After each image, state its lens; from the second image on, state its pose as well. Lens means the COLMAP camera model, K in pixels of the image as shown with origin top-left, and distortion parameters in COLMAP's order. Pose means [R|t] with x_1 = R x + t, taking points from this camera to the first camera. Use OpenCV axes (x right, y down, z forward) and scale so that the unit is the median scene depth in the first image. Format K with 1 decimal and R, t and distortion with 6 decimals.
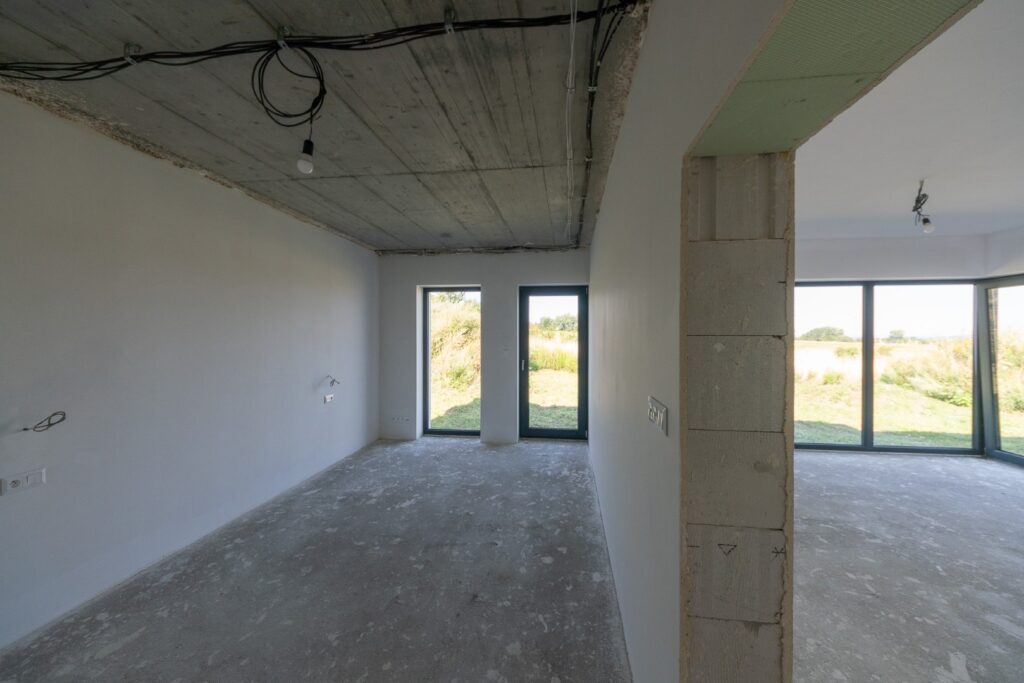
lens RADIAL K [[362.5, 0, 509.1], [0, 362.5, 335.4], [0, 0, 1]] dist [-0.000396, -0.000279]
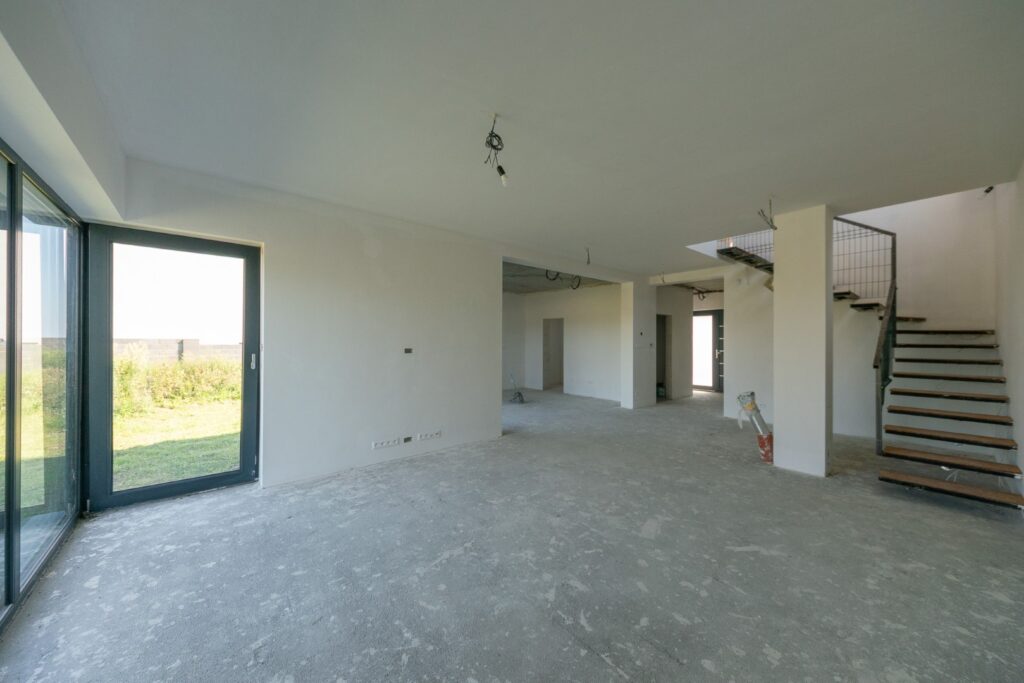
lens RADIAL K [[362.5, 0, 509.1], [0, 362.5, 335.4], [0, 0, 1]] dist [-0.000396, -0.000279]
pose [[-0.750886, 0.006468, 0.660400, 0.601797], [0.003969, 0.999978, -0.005280, 0.059038], [-0.660420, -0.001344, -0.750895, 1.594584]]
